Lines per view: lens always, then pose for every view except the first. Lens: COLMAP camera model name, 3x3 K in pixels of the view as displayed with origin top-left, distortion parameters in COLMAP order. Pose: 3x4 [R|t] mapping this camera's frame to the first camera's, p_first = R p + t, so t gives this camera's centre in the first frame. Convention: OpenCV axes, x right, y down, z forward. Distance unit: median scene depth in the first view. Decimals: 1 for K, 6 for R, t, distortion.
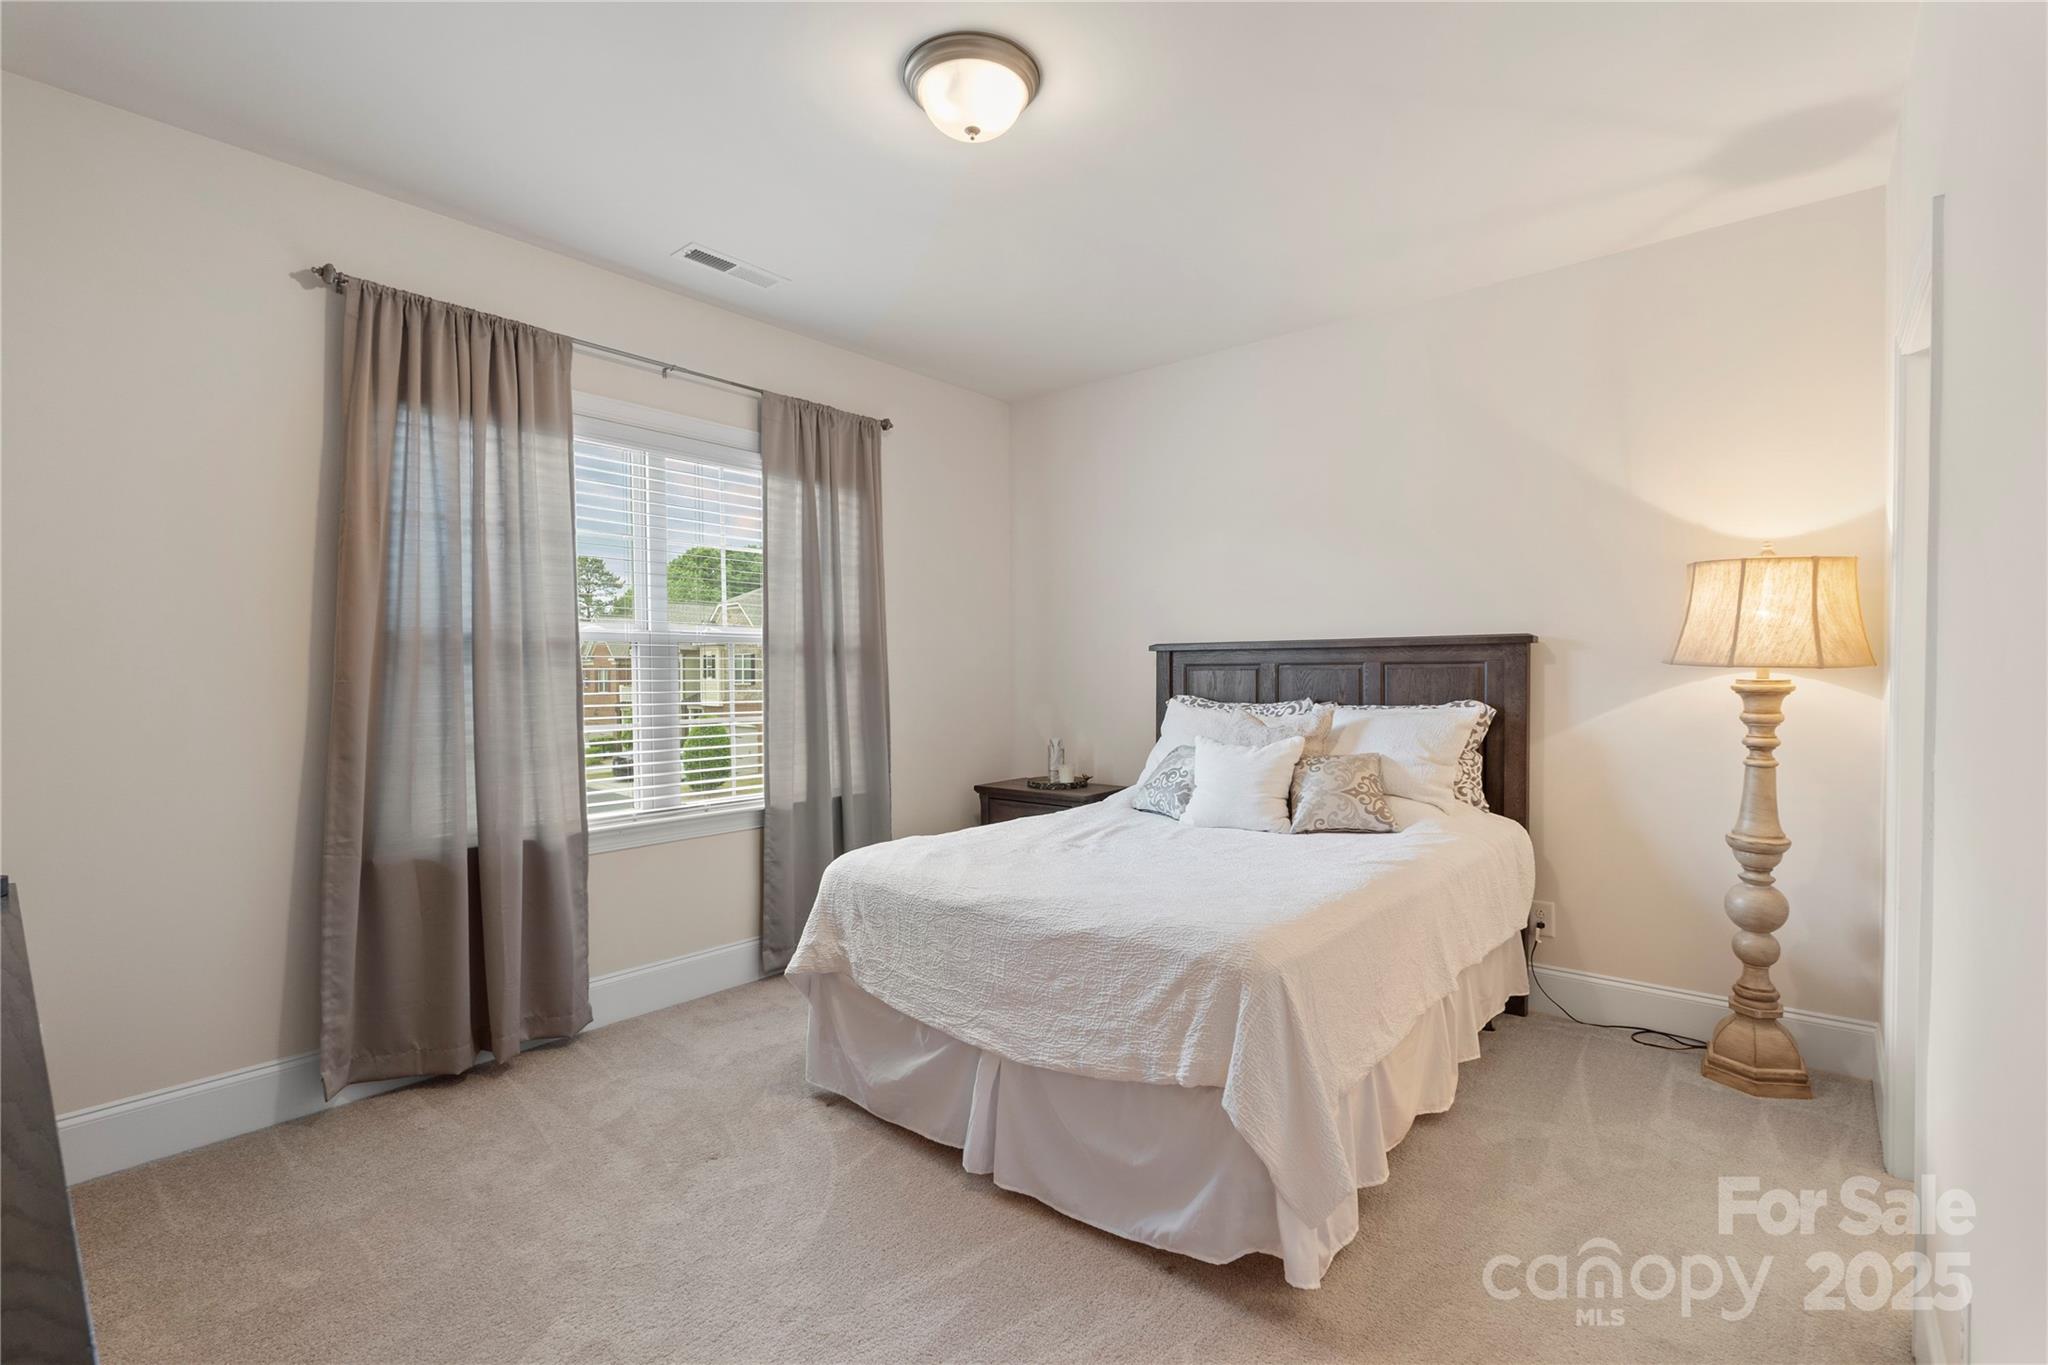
lens RADIAL K [[912.0, 0, 1032.7], [0, 912.0, 692.7], [0, 0, 1]] dist [-0.004297, 0.000870]
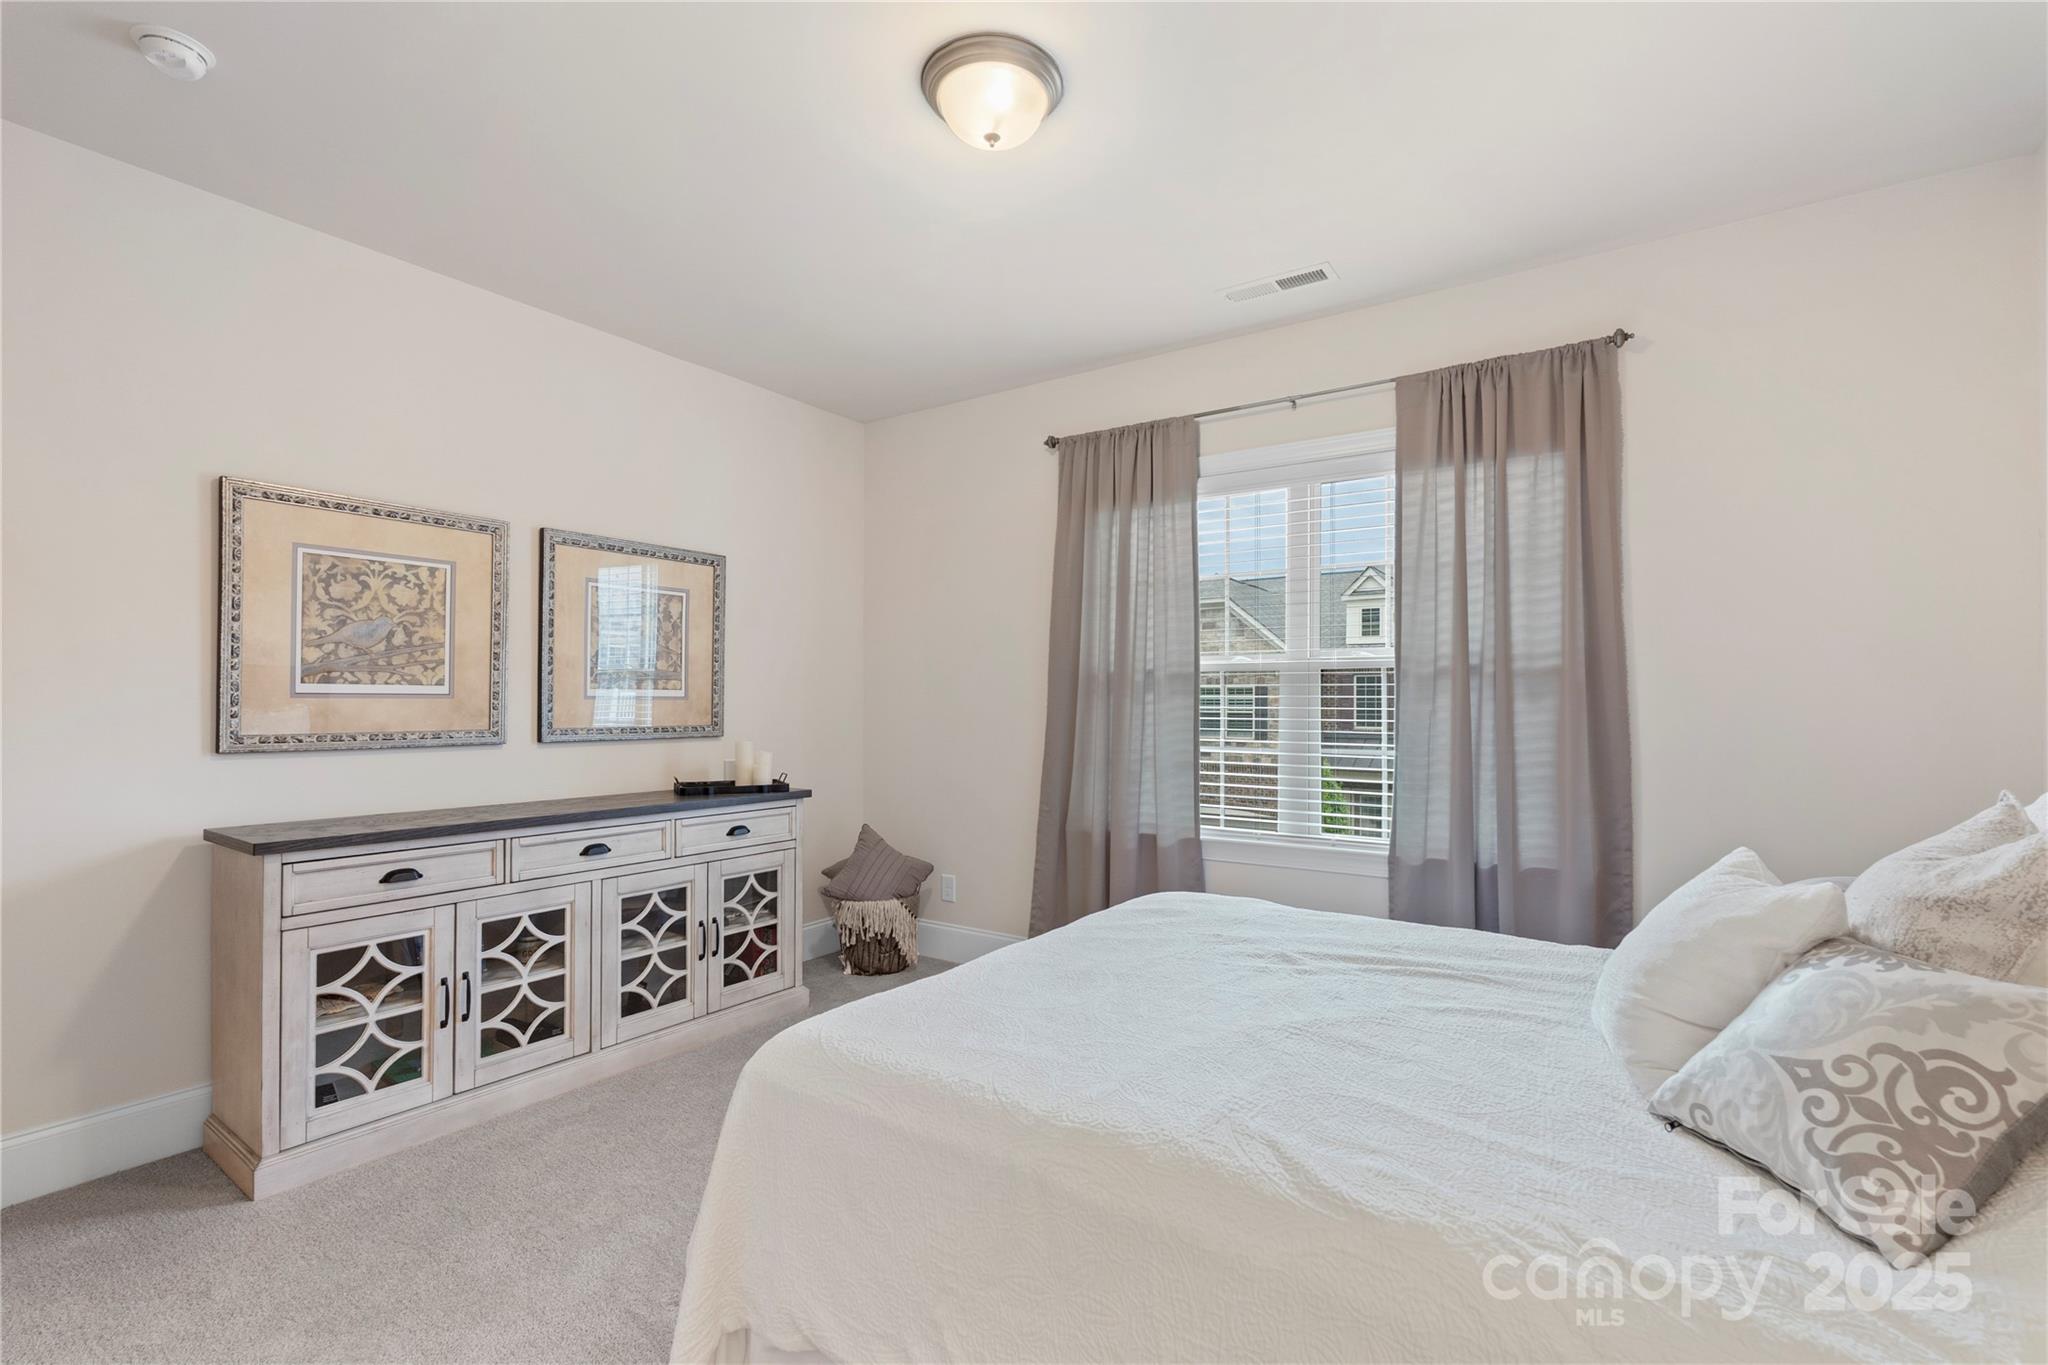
lens RADIAL K [[912.0, 0, 1030.6], [0, 912.0, 682.7], [0, 0, 1]] dist [-0.004297, 0.000870]
pose [[0.113927, -0.015195, -0.993373, 0.569849], [-0.024734, 0.999530, -0.018125, -0.015753], [0.993181, 0.026635, 0.113498, 0.601555]]
